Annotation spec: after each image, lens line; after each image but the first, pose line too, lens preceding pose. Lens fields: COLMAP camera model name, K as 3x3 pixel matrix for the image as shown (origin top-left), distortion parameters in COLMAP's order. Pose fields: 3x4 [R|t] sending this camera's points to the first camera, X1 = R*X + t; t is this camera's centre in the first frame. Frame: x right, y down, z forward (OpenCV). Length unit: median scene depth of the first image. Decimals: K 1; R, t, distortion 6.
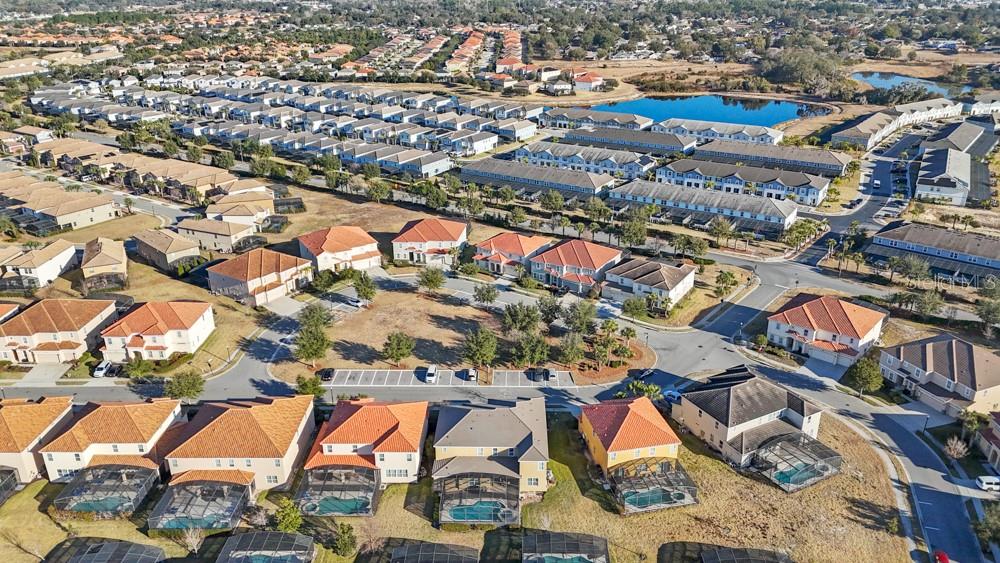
lens RADIAL K [[734.2, 0, 500.0], [0, 734.2, 281.5], [0, 0, 1]] dist [0.078783, -0.069096]
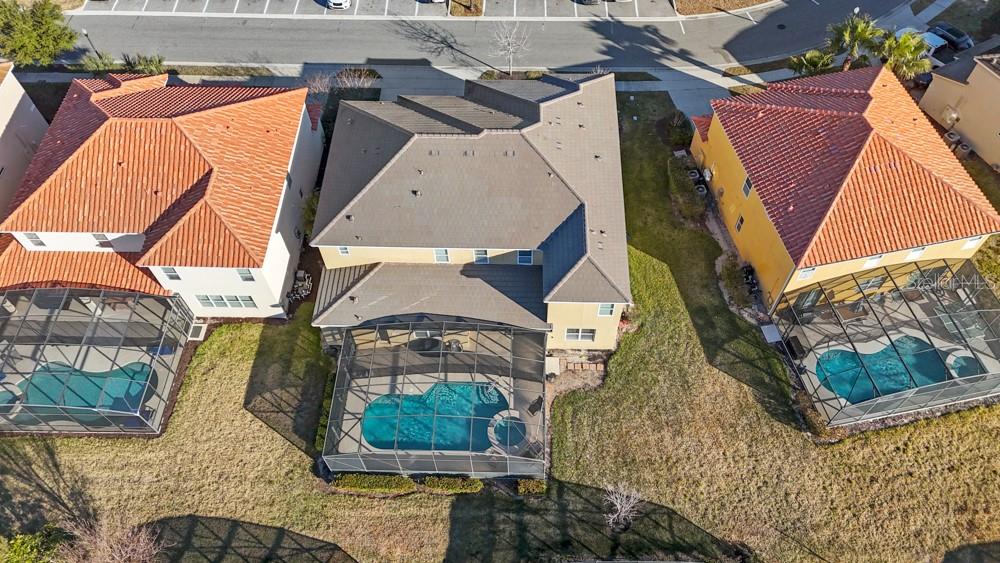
lens RADIAL K [[734.2, 0, 500.0], [0, 734.2, 281.5], [0, 0, 1]] dist [0.078783, -0.069096]
pose [[0.999875, 0.001285, -0.015776, 0.008549], [0.007650, 0.833316, 0.552744, 0.039647], [0.013856, -0.552795, 0.833202, 0.698489]]
